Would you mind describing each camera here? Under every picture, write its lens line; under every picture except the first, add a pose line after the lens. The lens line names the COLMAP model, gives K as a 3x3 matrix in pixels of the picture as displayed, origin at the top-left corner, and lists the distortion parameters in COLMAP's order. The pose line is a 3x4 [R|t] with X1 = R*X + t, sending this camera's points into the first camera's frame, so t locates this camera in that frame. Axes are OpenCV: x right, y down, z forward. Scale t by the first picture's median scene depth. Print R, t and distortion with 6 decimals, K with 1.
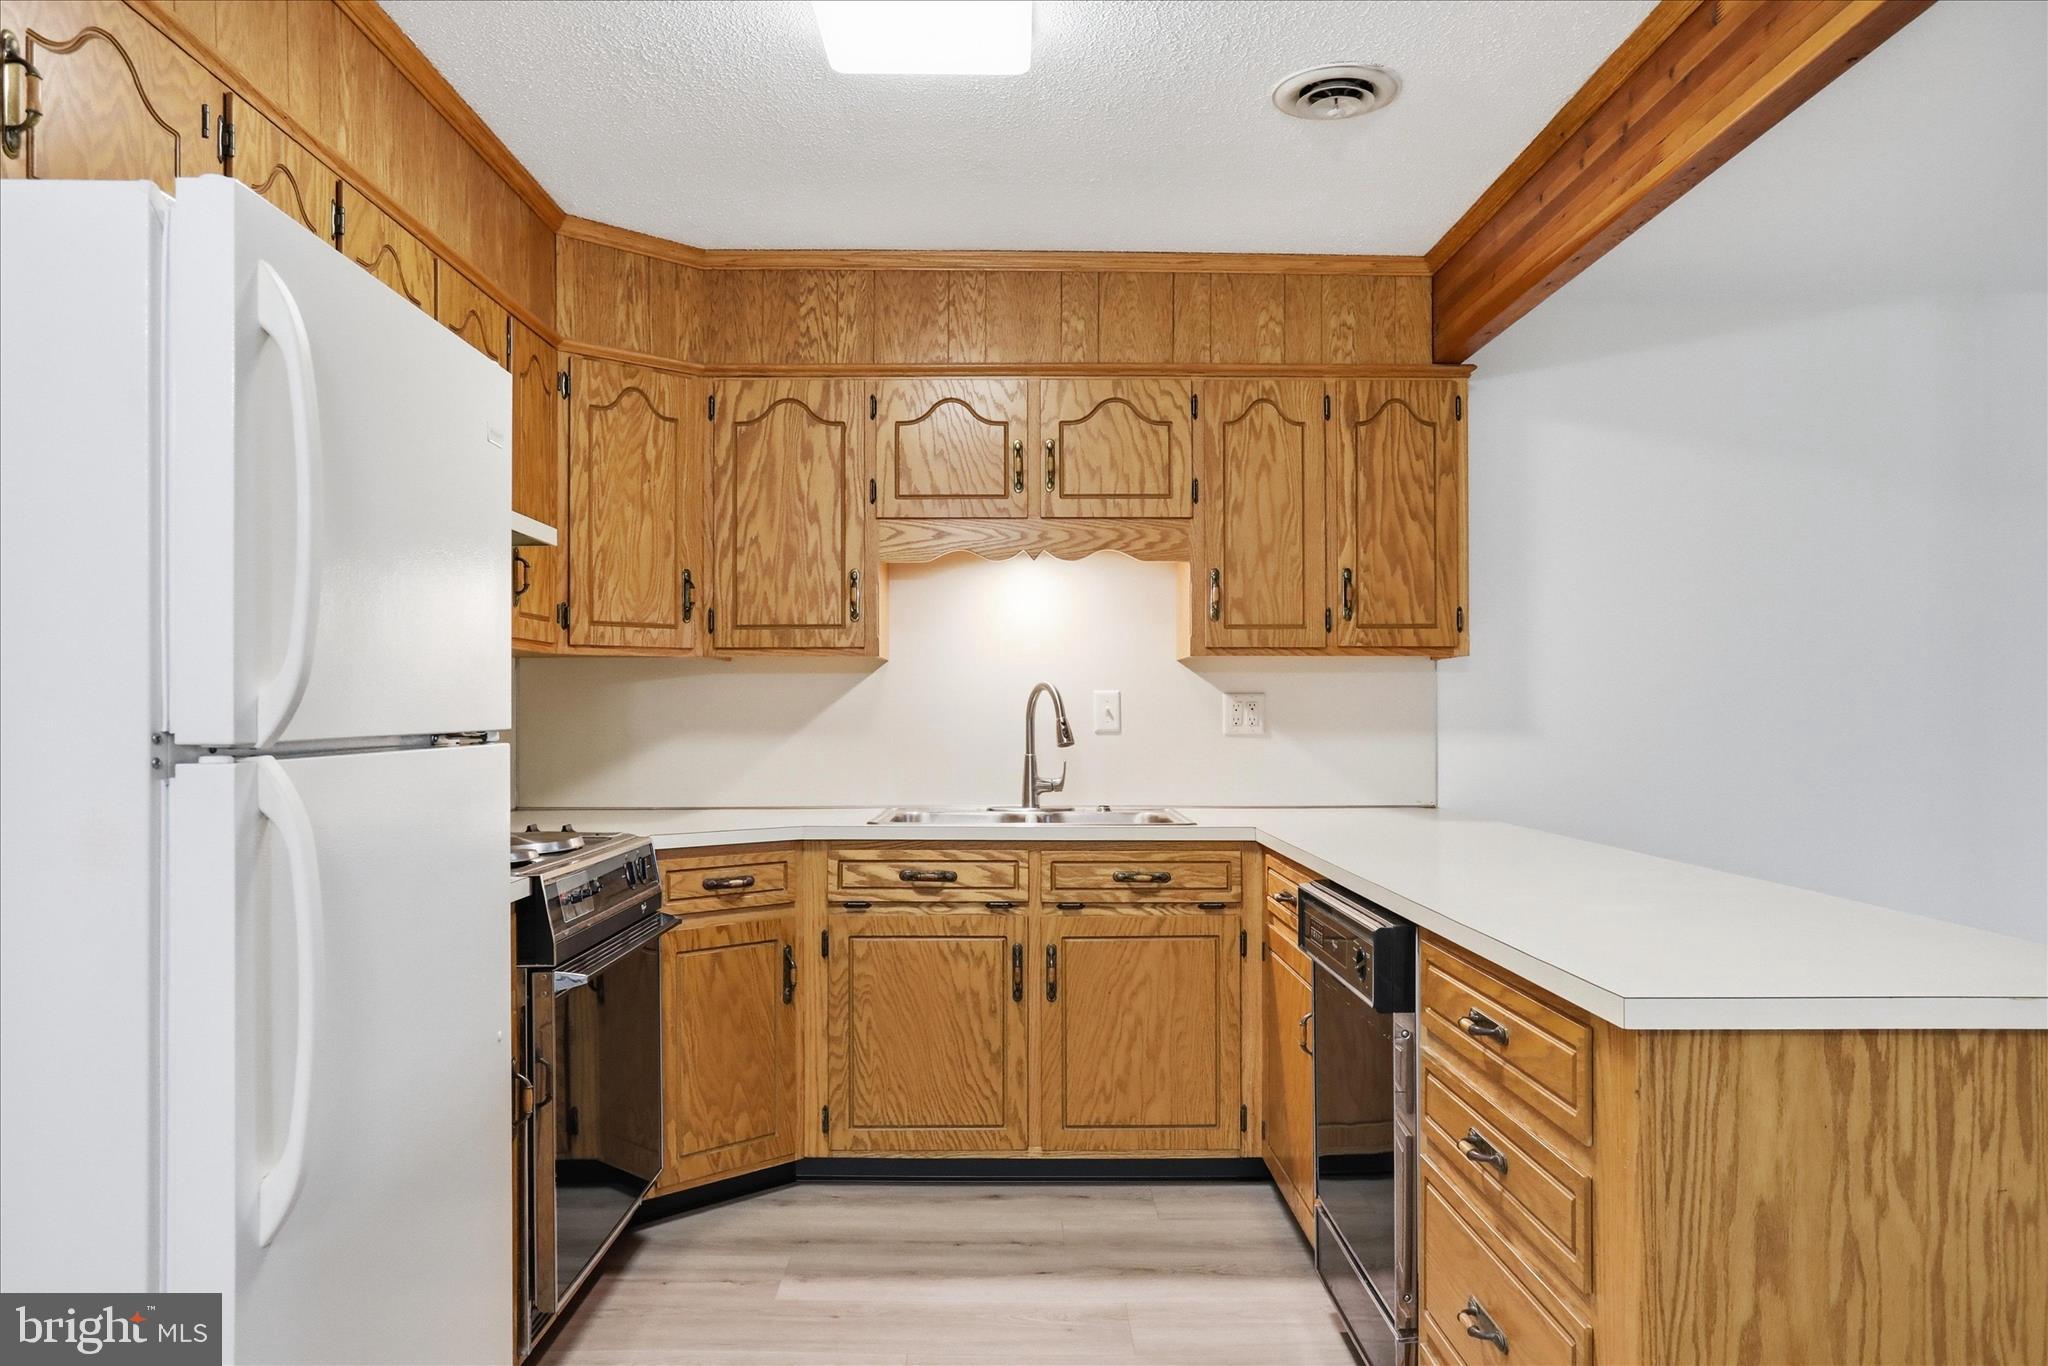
lens RADIAL K [[1417.4, 0, 1018.2], [0, 1417.4, 698.1], [0, 0, 1]] dist [-0.062979, 0.071116]
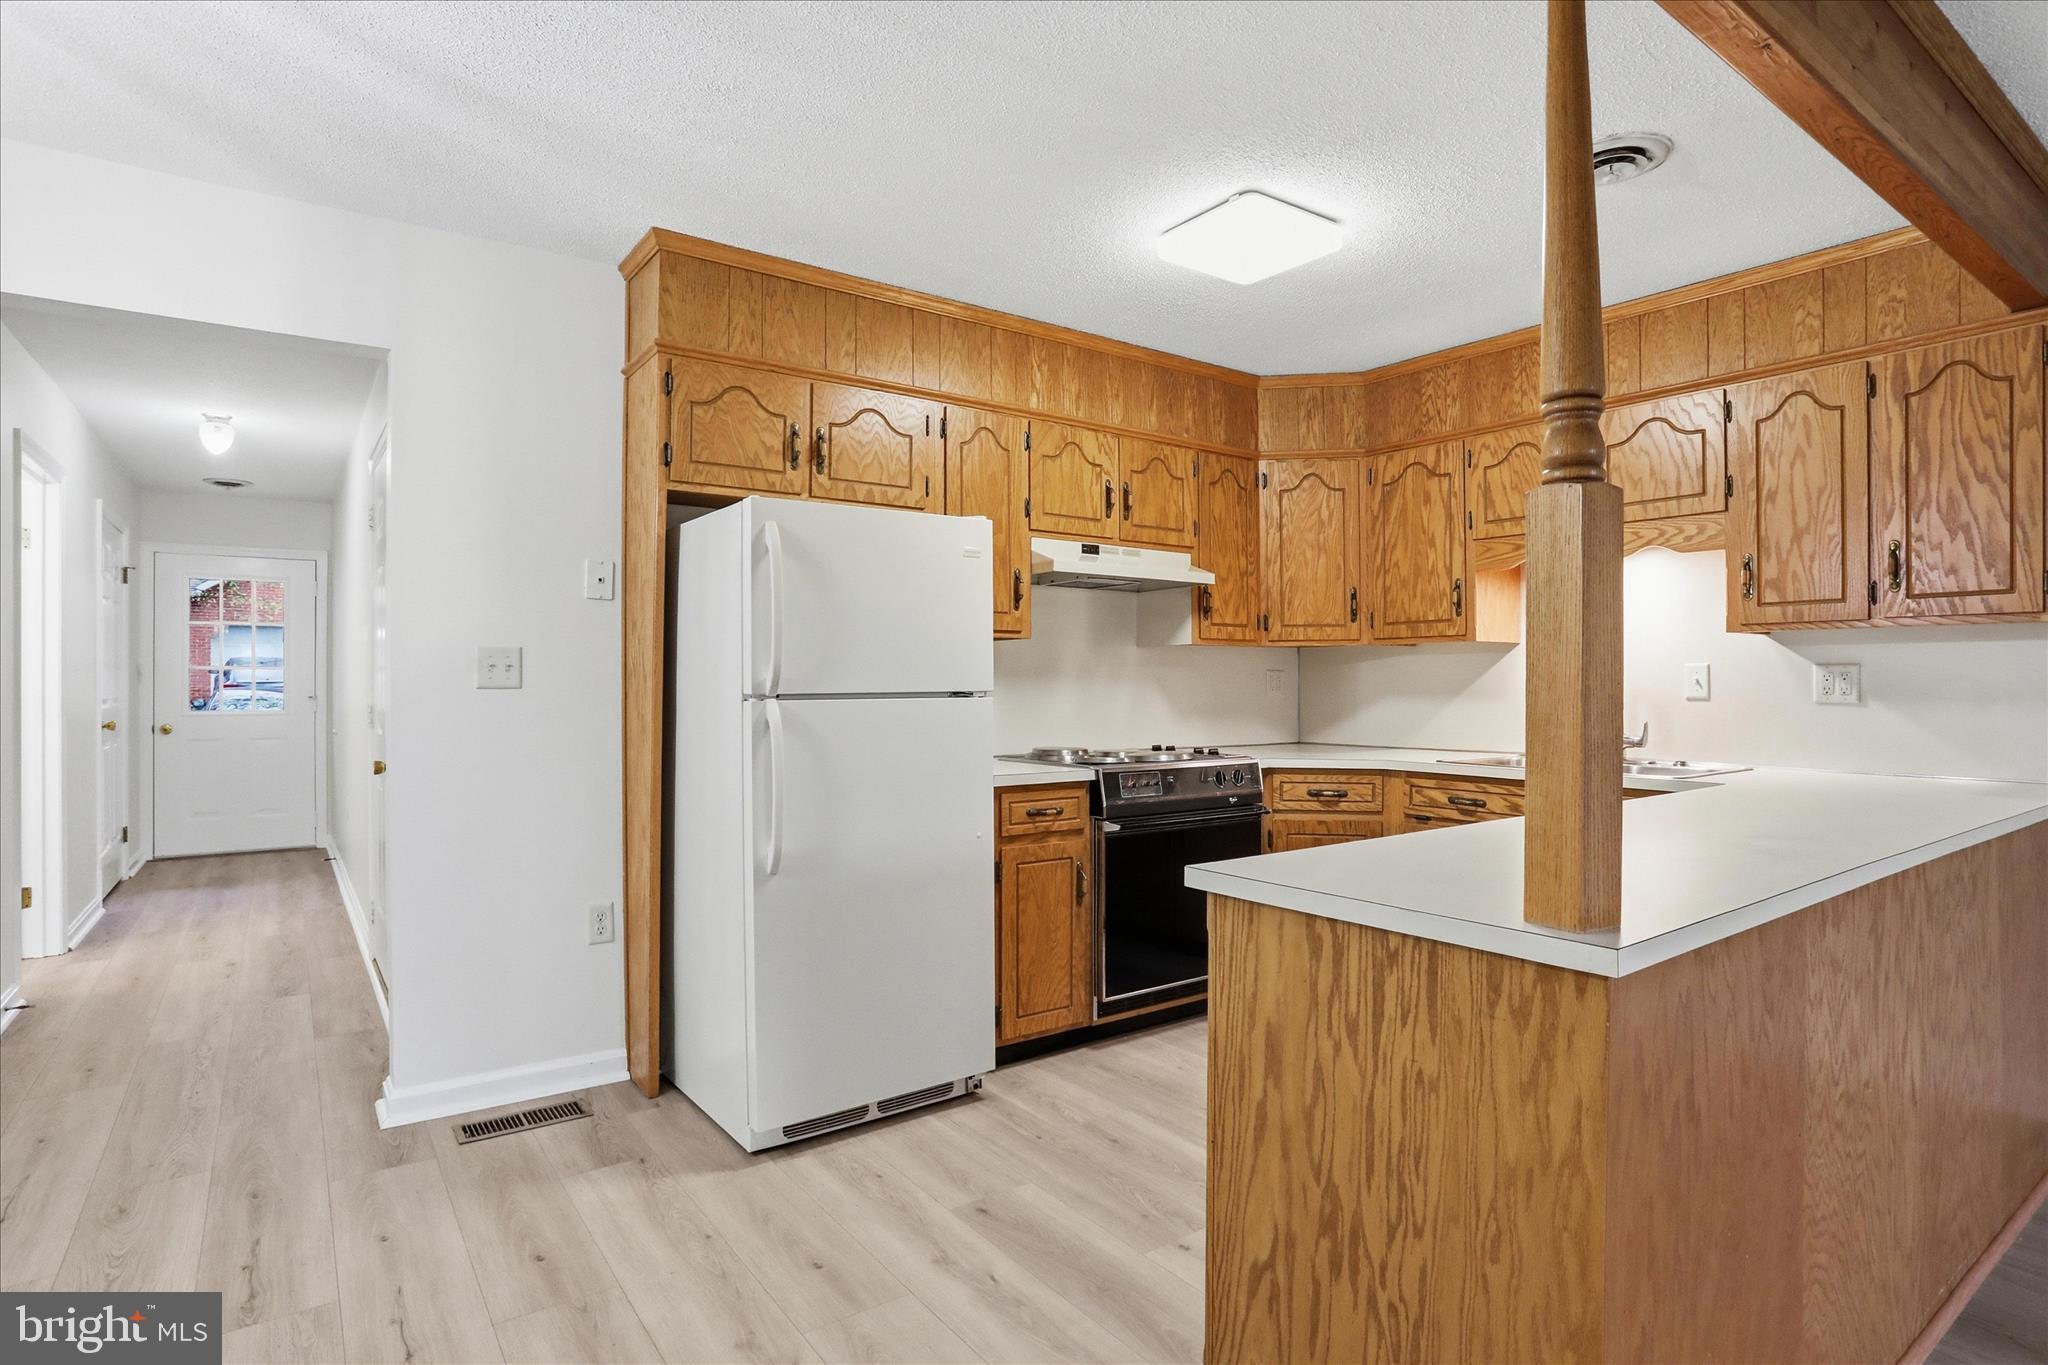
lens RADIAL K [[1059.7, 0, 1024.0], [0, 1059.7, 682.5], [0, 0, 1]] dist [-0.078307, 0.036974]
pose [[0.577663, 0.000446, -0.816275, 0.488889], [0.008816, 0.999938, 0.006785, -0.000265], [0.816228, -0.011116, 0.577623, 0.065895]]
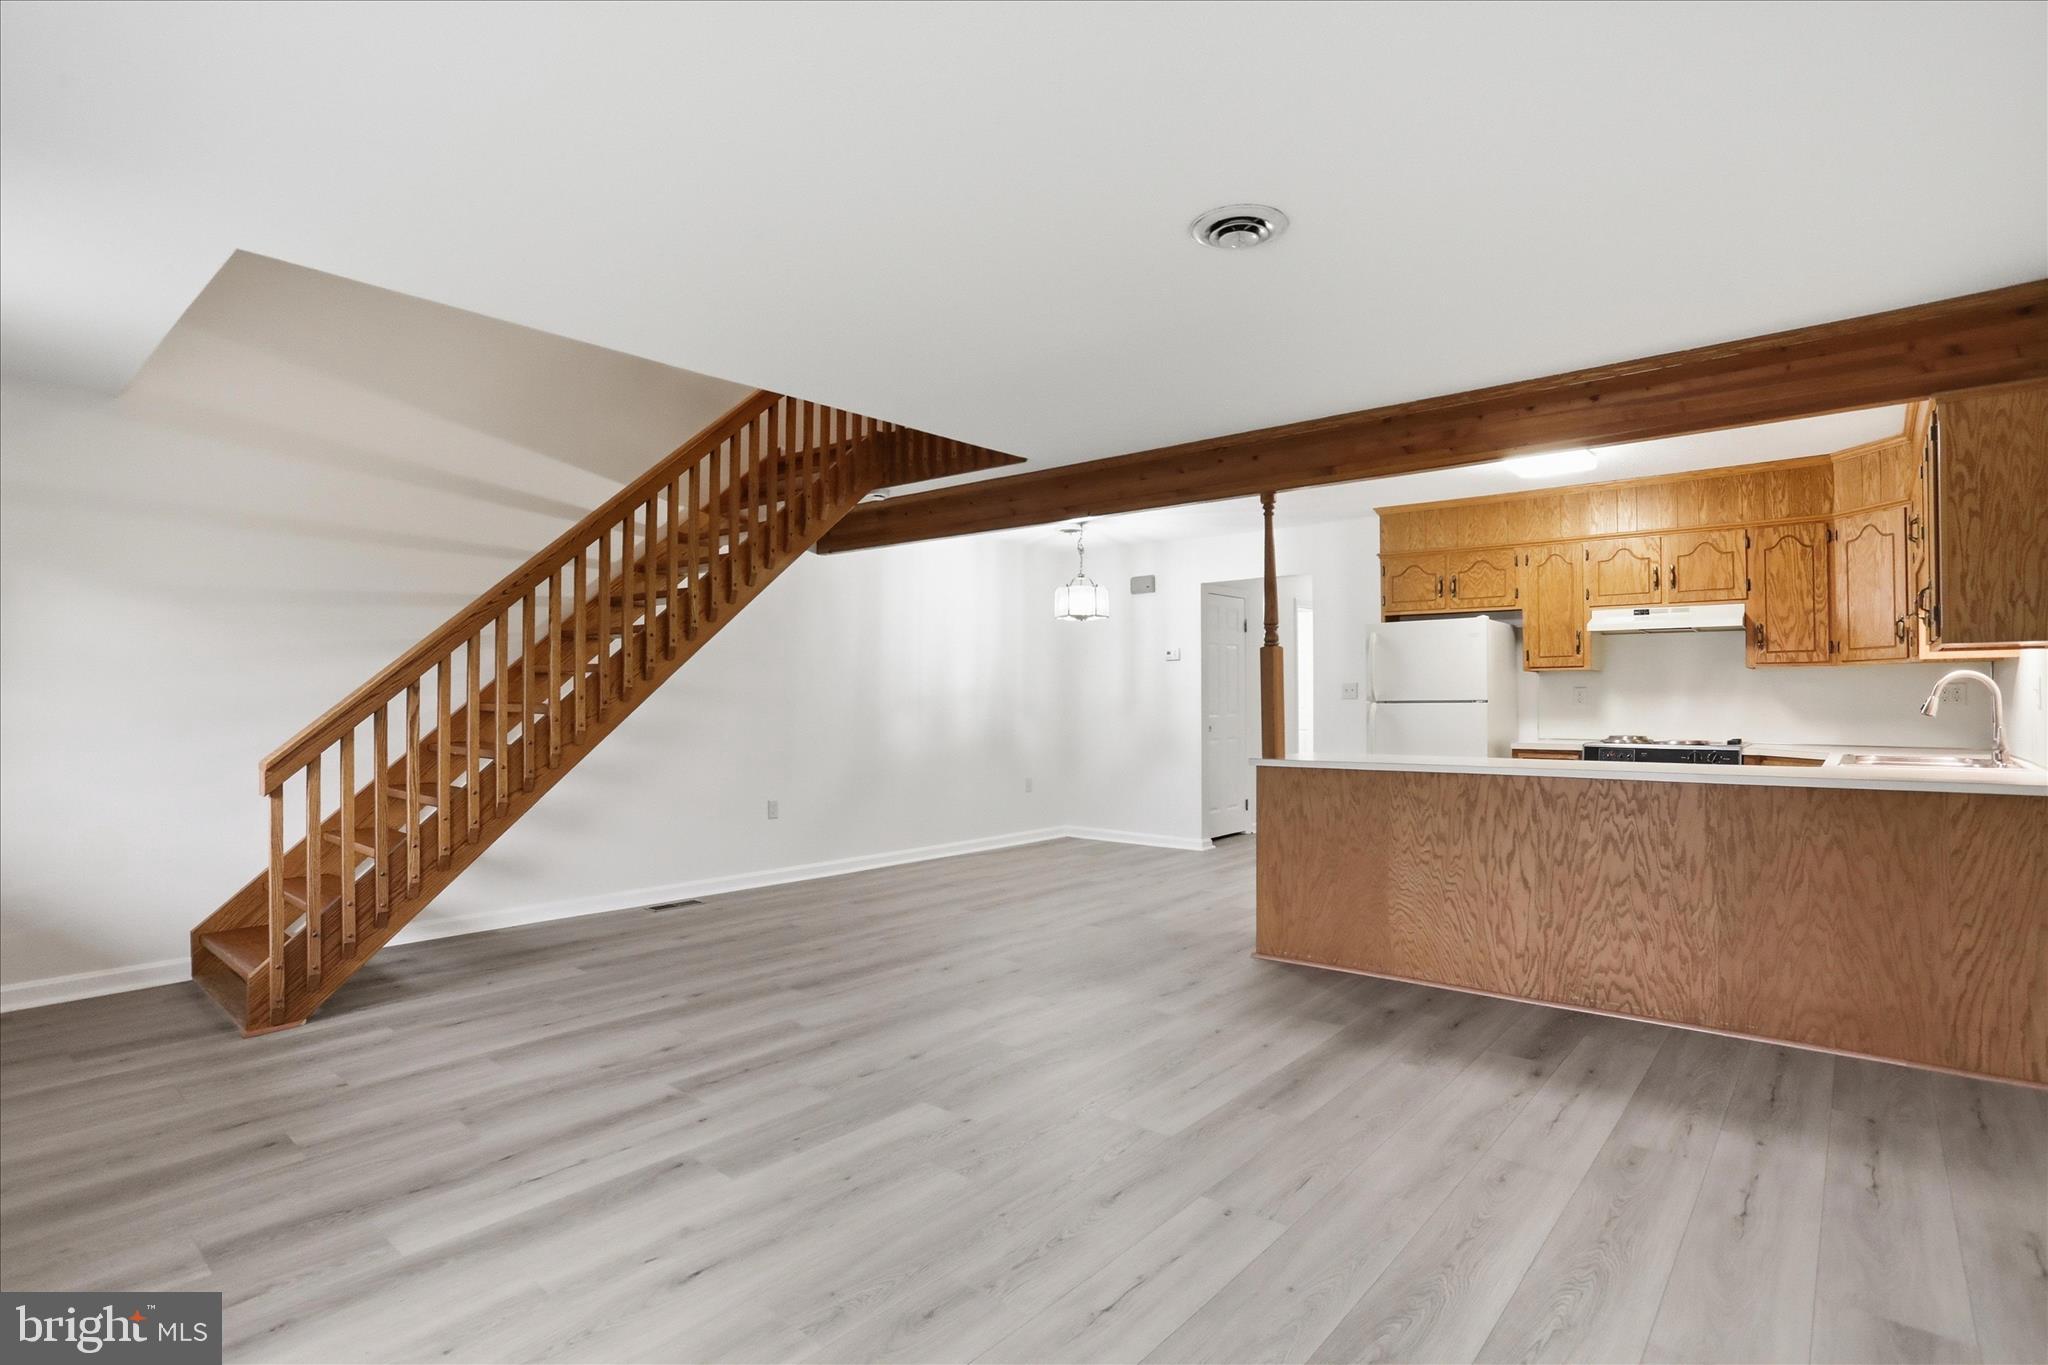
lens RADIAL K [[1028.5, 0, 1024.0], [0, 1028.5, 682.5], [0, 0, 1]] dist [-0.052622, 0.033469]
pose [[-0.651885, -0.007516, -0.758281, 1.510469], [0.013448, 0.999679, -0.021470, 0.008645], [0.758199, -0.024193, -0.651575, 1.009991]]
